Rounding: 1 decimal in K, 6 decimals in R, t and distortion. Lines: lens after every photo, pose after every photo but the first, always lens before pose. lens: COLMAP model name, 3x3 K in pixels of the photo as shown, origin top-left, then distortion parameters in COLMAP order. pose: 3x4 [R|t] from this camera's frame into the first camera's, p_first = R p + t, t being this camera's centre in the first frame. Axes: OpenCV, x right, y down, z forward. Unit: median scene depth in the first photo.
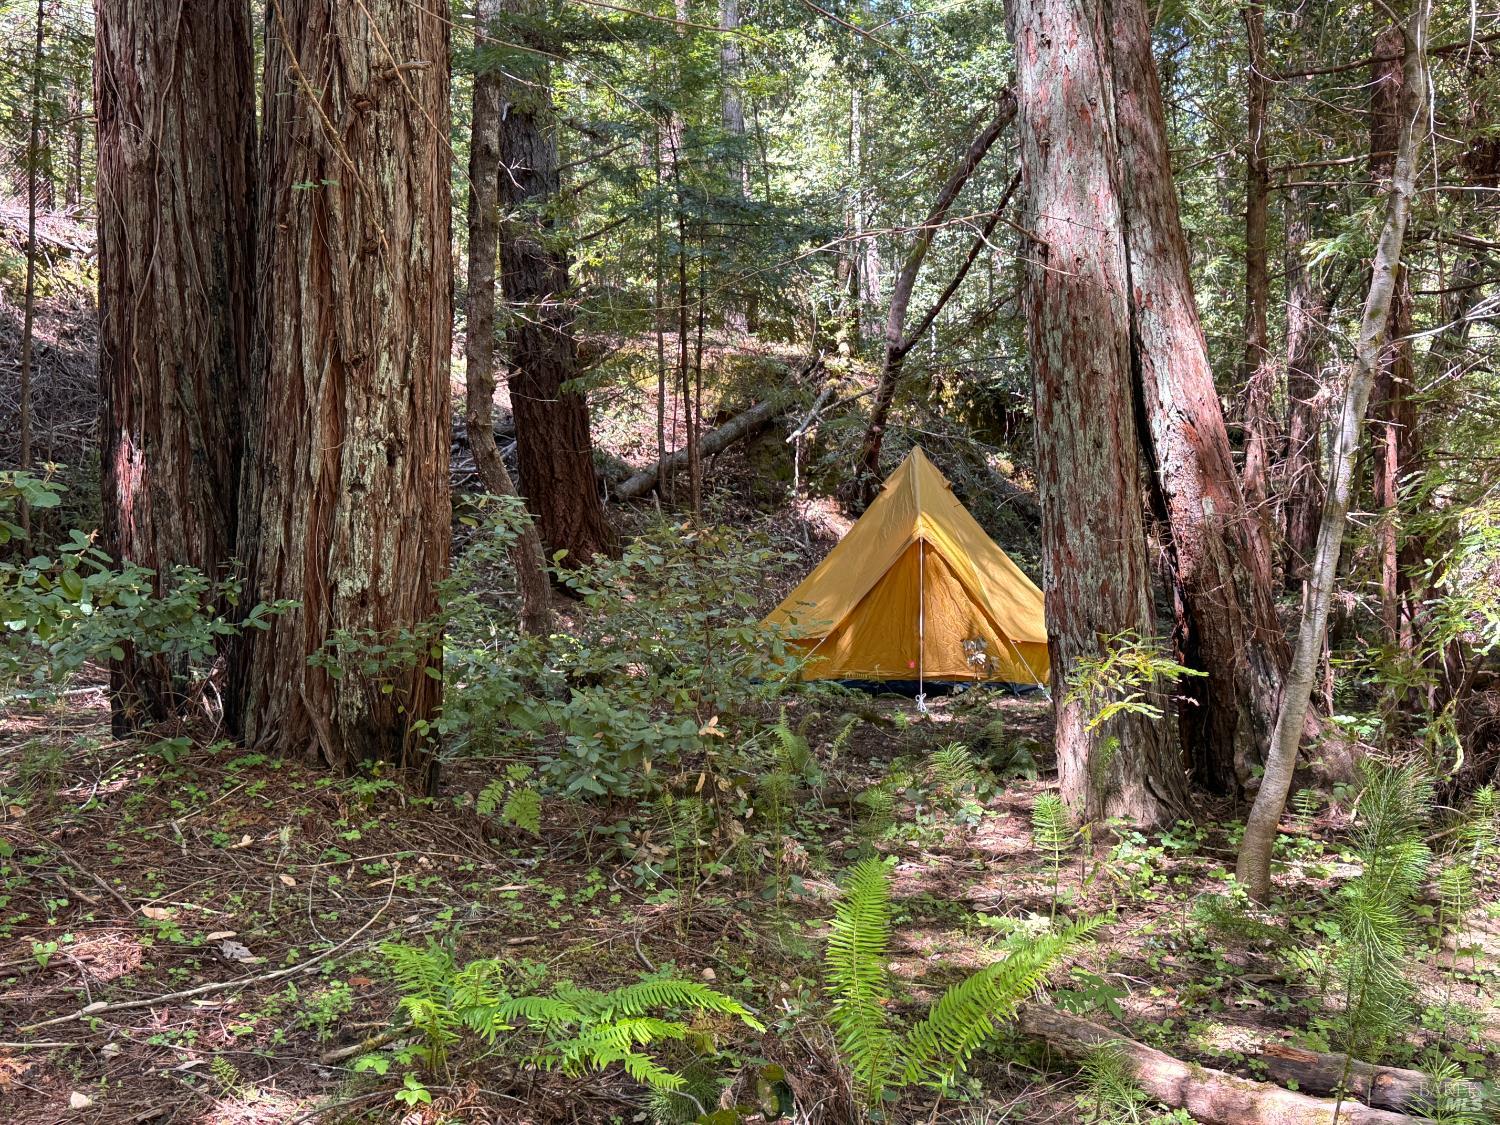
lens RADIAL K [[1456.6, 0, 750.0], [0, 1456.6, 562.5], [0, 0, 1]] dist [0.237794, -0.445508]
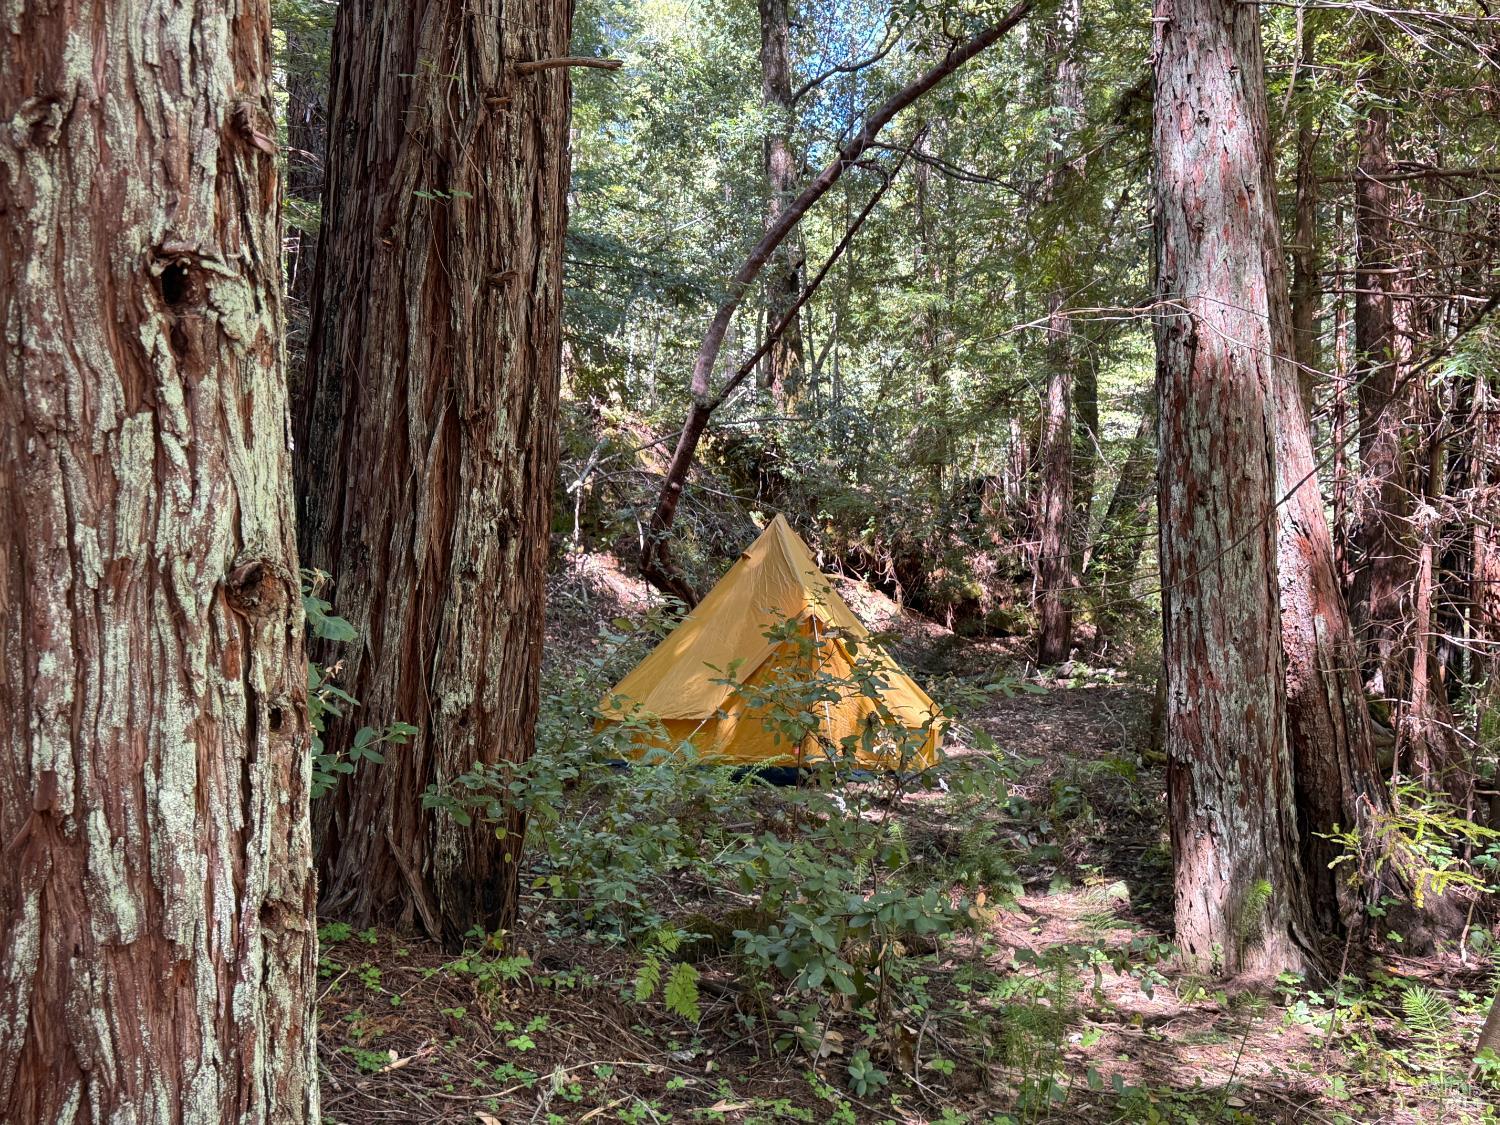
lens RADIAL K [[1456.6, 0, 750.0], [0, 1456.6, 562.5], [0, 0, 1]] dist [0.237794, -0.445508]
pose [[0.967702, 0.043615, 0.248296, -0.308477], [-0.036796, 0.998809, -0.032039, -0.037451], [-0.249398, 0.021868, 0.968154, 0.193089]]
